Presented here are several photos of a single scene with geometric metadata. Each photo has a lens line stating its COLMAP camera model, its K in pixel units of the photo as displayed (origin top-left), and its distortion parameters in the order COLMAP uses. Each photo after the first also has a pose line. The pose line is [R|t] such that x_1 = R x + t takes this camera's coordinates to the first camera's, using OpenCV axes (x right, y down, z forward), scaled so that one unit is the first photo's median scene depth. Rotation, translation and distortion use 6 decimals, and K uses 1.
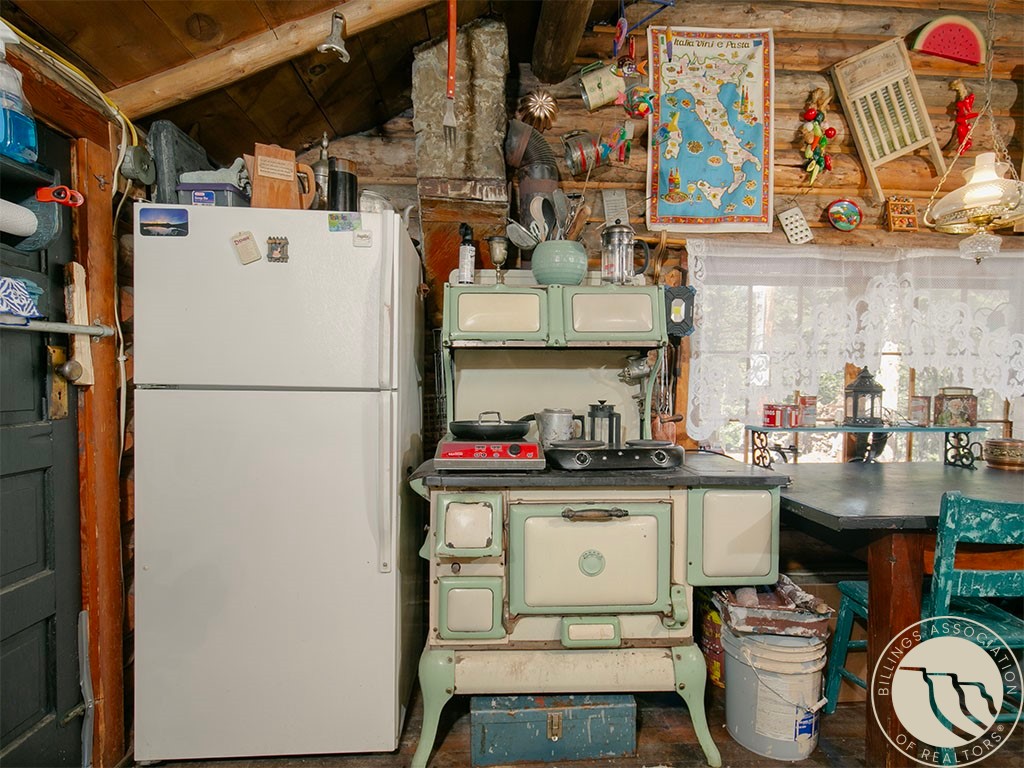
lens RADIAL K [[553.3, 0, 512.9], [0, 553.3, 392.9], [0, 0, 1]] dist [0.012095, -0.002637]
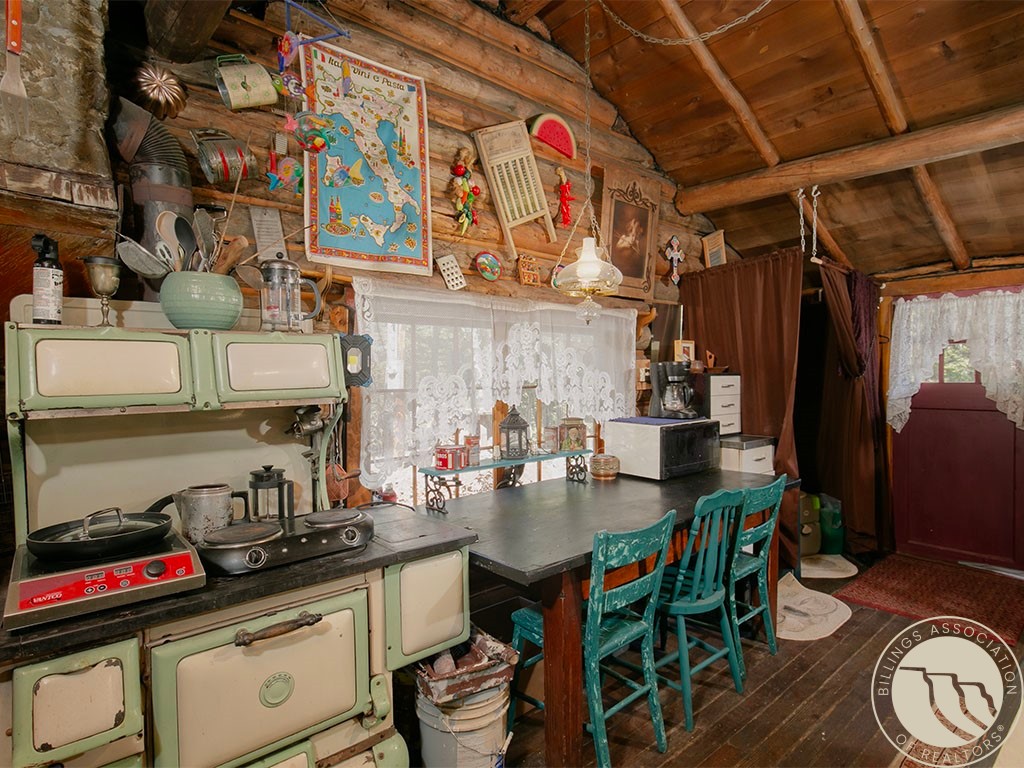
lens RADIAL K [[553.3, 0, 517.6], [0, 553.3, 380.9], [0, 0, 1]] dist [0.012095, -0.002637]
pose [[0.790754, -0.032464, 0.611272, -0.047597], [0.038934, 0.999238, 0.002702, -0.102010], [-0.610894, 0.021662, 0.791416, 0.103900]]
